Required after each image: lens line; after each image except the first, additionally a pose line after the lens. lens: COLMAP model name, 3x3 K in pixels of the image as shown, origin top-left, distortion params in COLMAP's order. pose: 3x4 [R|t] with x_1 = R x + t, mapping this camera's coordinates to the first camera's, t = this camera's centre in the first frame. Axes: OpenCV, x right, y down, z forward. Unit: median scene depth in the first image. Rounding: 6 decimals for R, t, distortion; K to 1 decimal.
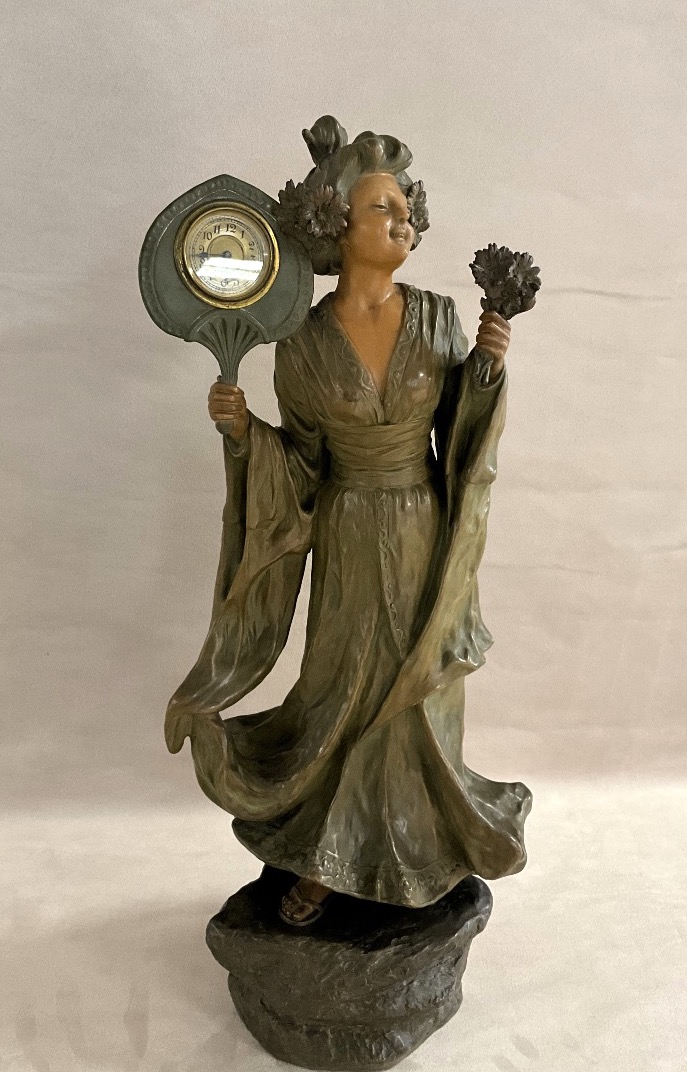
lens RADIAL K [[857.0, 0, 361.3], [0, 857.0, 535.3], [0, 0, 1]] dist [0.014909, 0.002508]
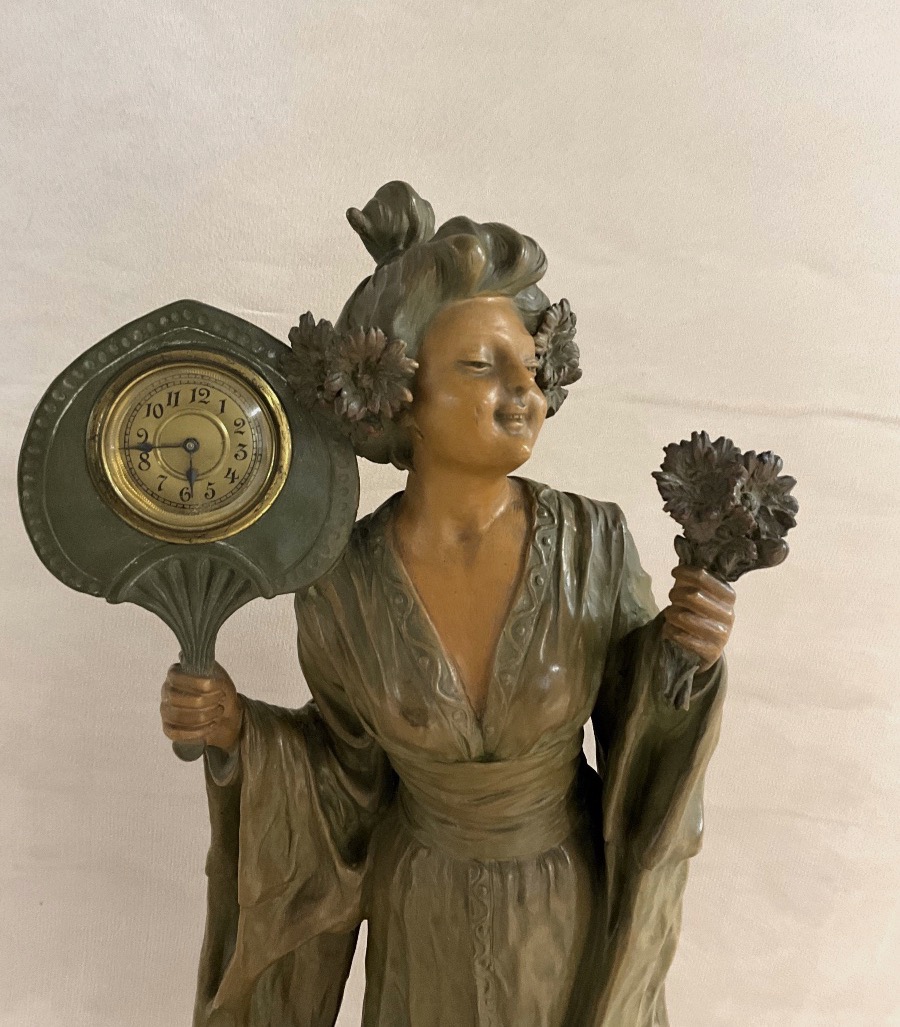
lens RADIAL K [[959.2, 0, 450.0], [0, 959.2, 513.5], [0, 0, 1]] dist [0.038534, -0.008319]
pose [[0.995343, 0.023104, -0.093588, 0.057904], [-0.028678, 0.997866, -0.058665, -0.244457], [0.092032, 0.061075, 0.993881, 0.408988]]
